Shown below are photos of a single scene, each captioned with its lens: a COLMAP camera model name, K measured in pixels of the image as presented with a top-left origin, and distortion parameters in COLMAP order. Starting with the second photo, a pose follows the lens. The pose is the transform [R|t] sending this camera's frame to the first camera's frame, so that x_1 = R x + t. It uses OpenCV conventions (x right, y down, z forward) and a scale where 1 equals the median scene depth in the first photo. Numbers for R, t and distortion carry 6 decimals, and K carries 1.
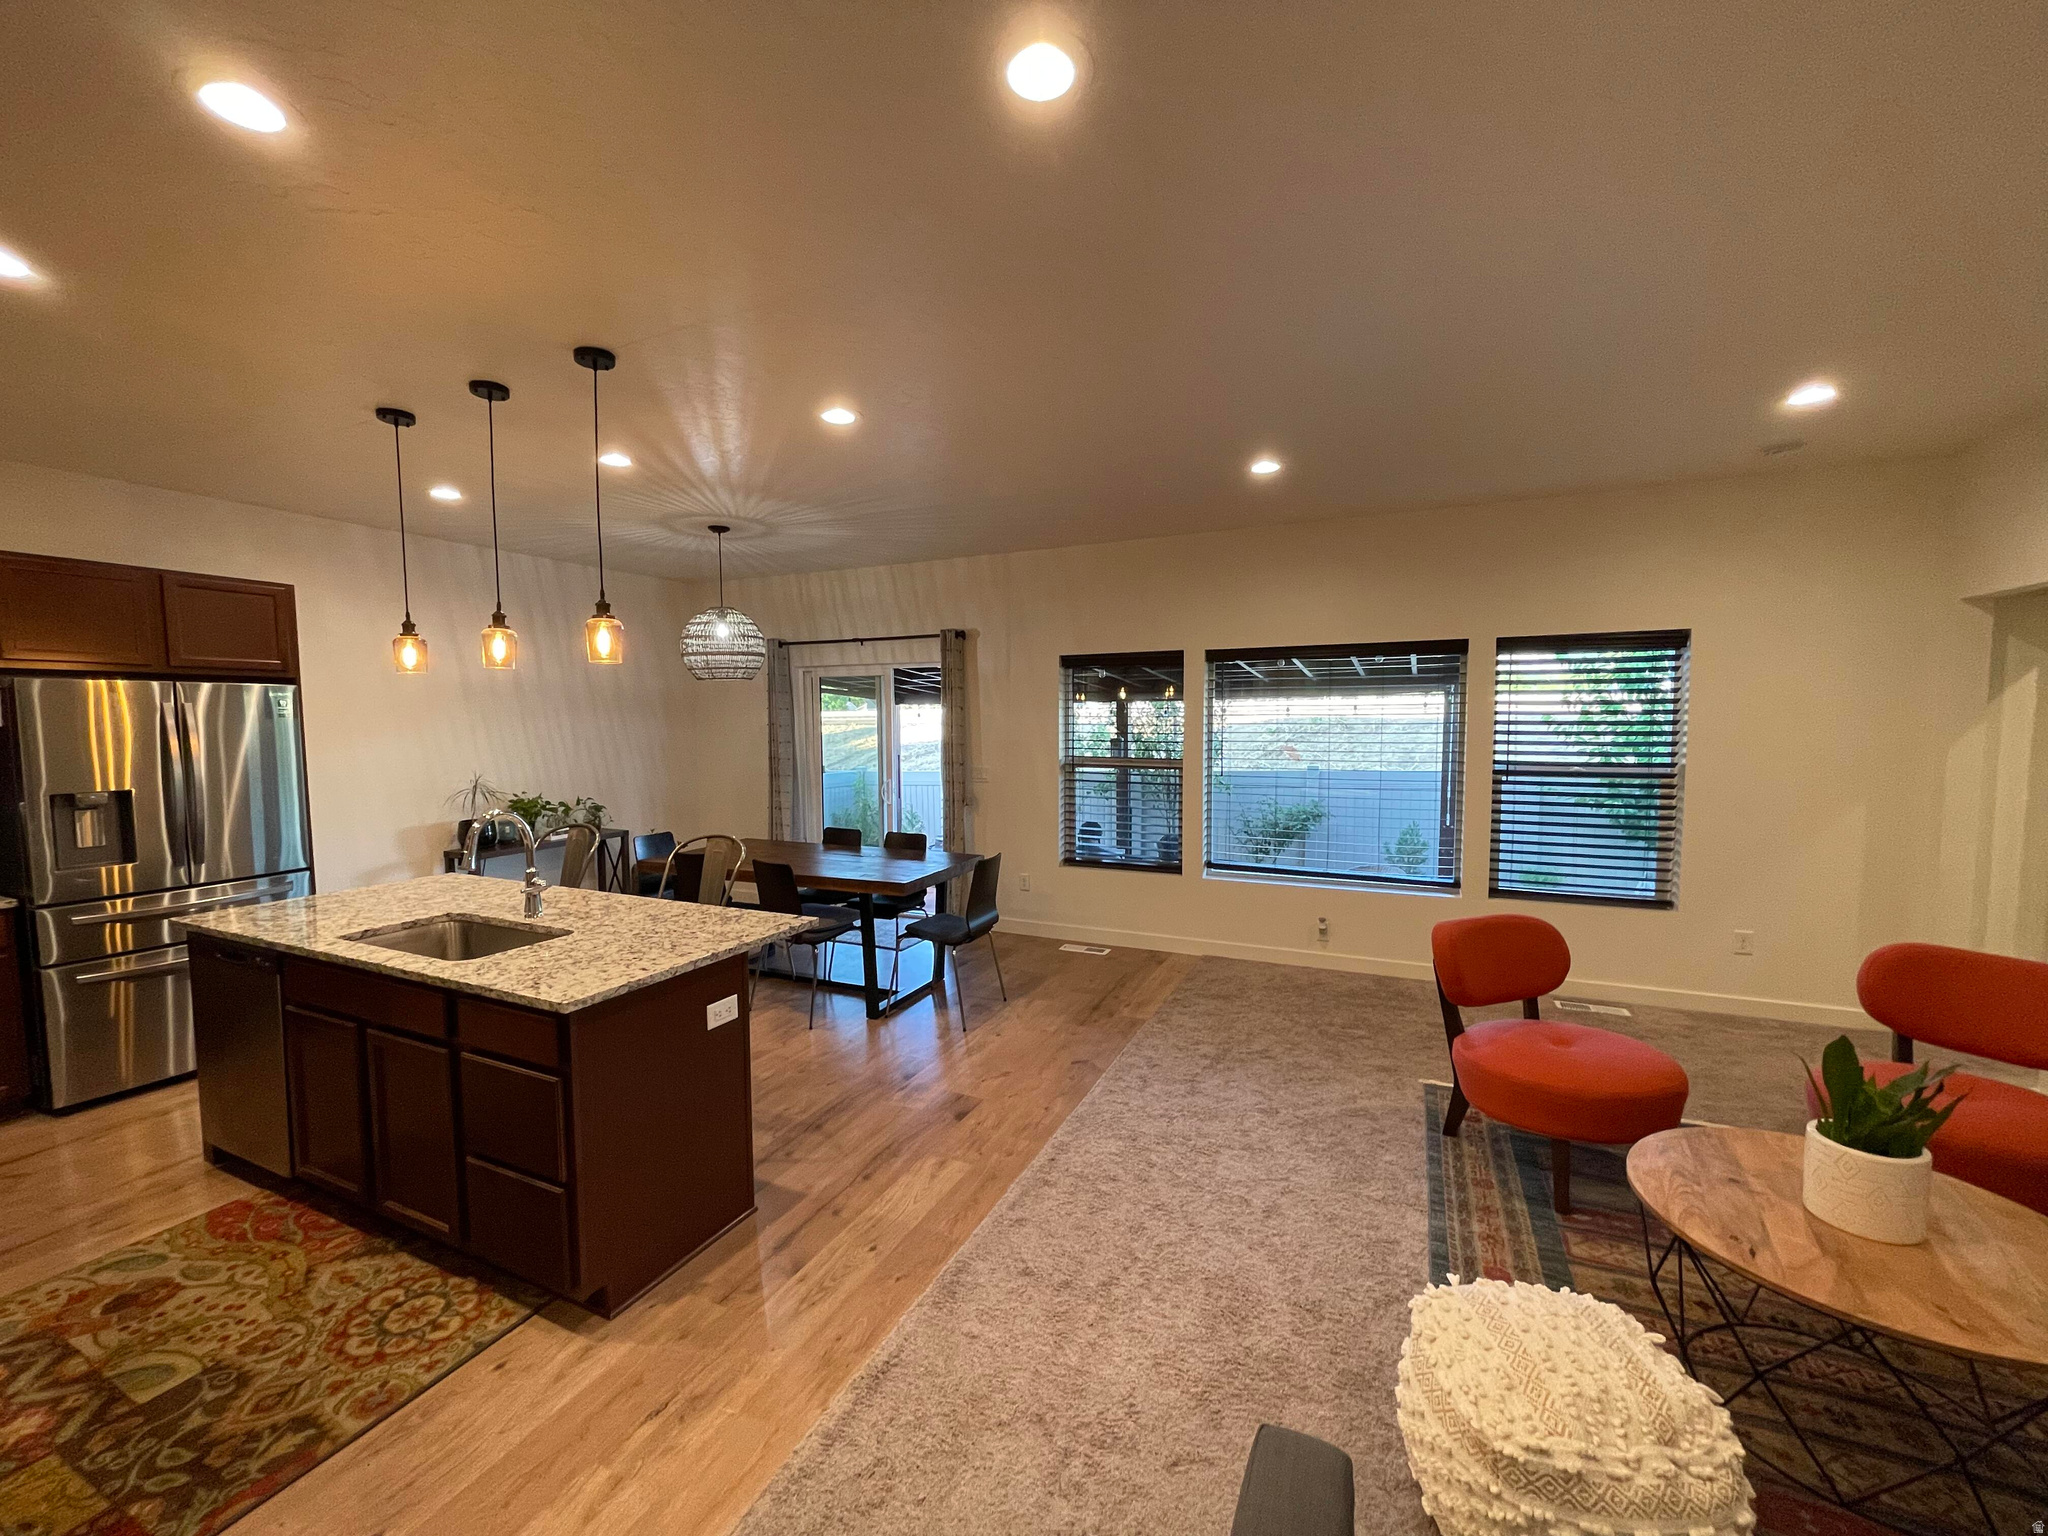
lens RADIAL K [[823.4, 0, 1020.9], [0, 823.4, 774.2], [0, 0, 1]] dist [0.003051, -0.000426]
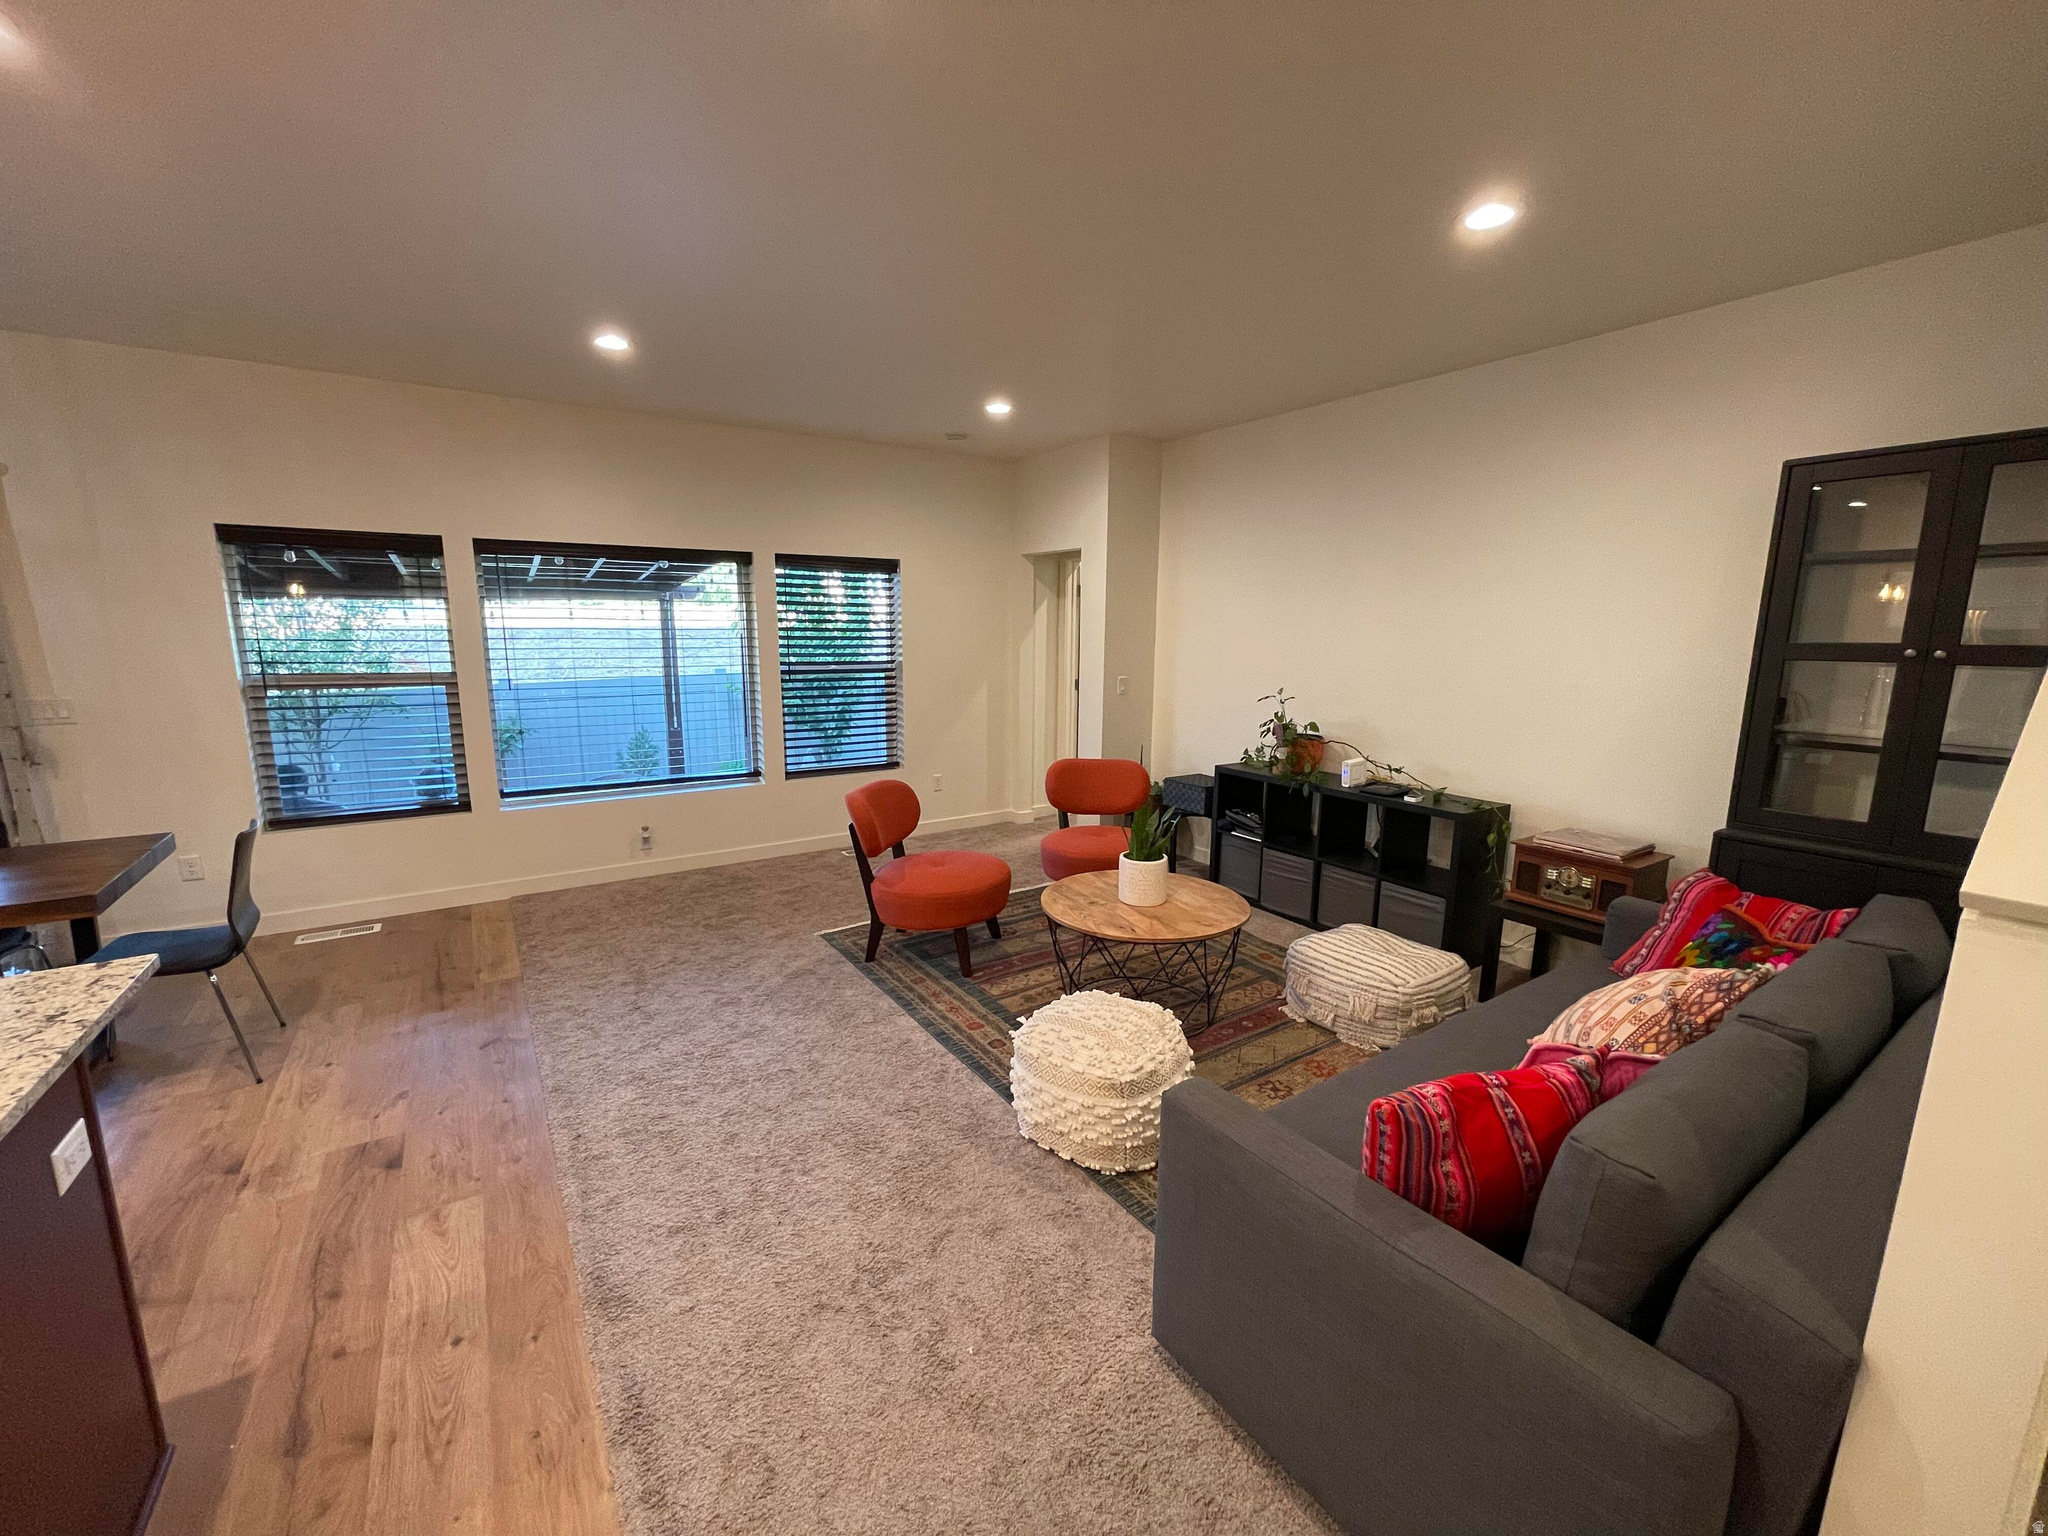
lens RADIAL K [[823.4, 0, 1016.0], [0, 823.4, 764.8], [0, 0, 1]] dist [0.003051, -0.000426]
pose [[0.531621, -0.132539, 0.836548, -0.305931], [0.050517, 0.990884, 0.124887, -0.001266], [-0.845474, -0.024133, 0.533470, 0.129993]]
